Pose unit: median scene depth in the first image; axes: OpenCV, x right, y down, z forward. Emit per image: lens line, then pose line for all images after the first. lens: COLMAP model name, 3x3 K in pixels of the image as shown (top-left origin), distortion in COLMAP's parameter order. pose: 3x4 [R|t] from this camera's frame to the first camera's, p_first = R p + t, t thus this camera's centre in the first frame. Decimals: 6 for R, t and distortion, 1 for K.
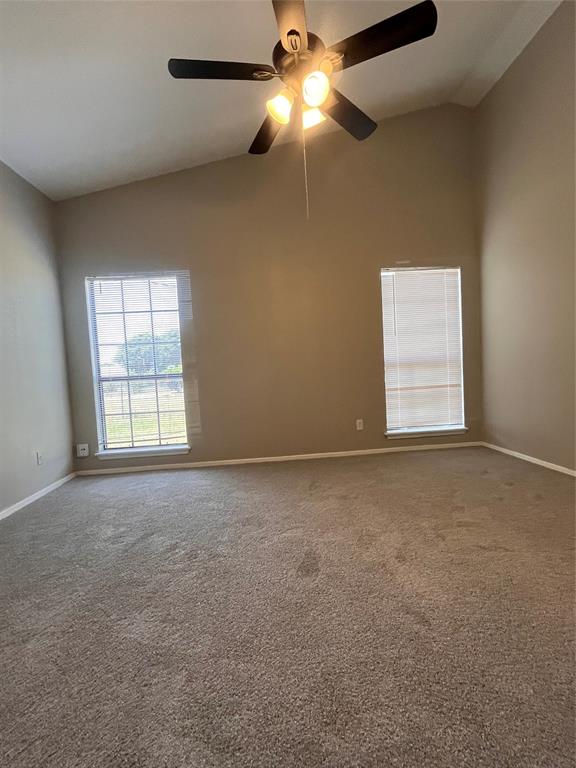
lens RADIAL K [[346.9, 0, 291.3], [0, 346.9, 384.5], [0, 0, 1]] dist [-0.011497, 0.000684]
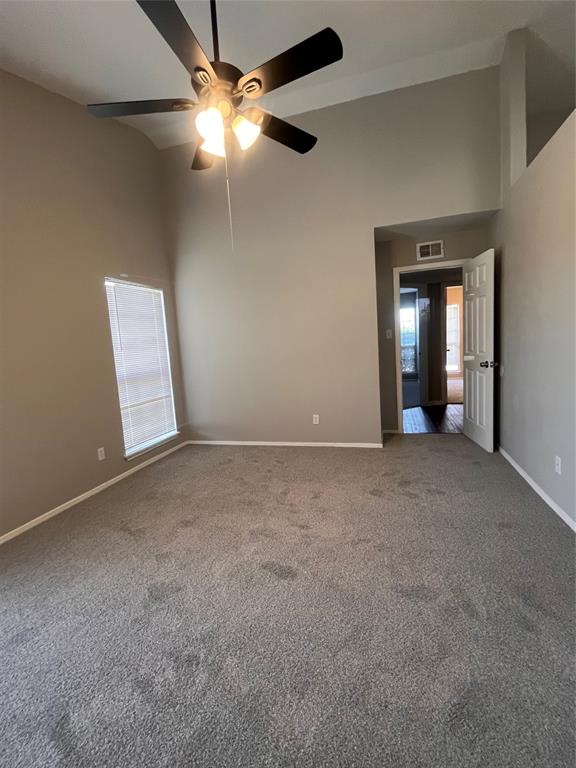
lens RADIAL K [[346.9, 0, 287.5], [0, 346.9, 383.1], [0, 0, 1]] dist [-0.011497, 0.000684]
pose [[0.364773, -0.079746, 0.927675, -0.441236], [0.093495, 0.994427, 0.048721, -0.061524], [-0.926390, 0.068961, 0.370196, 0.251600]]
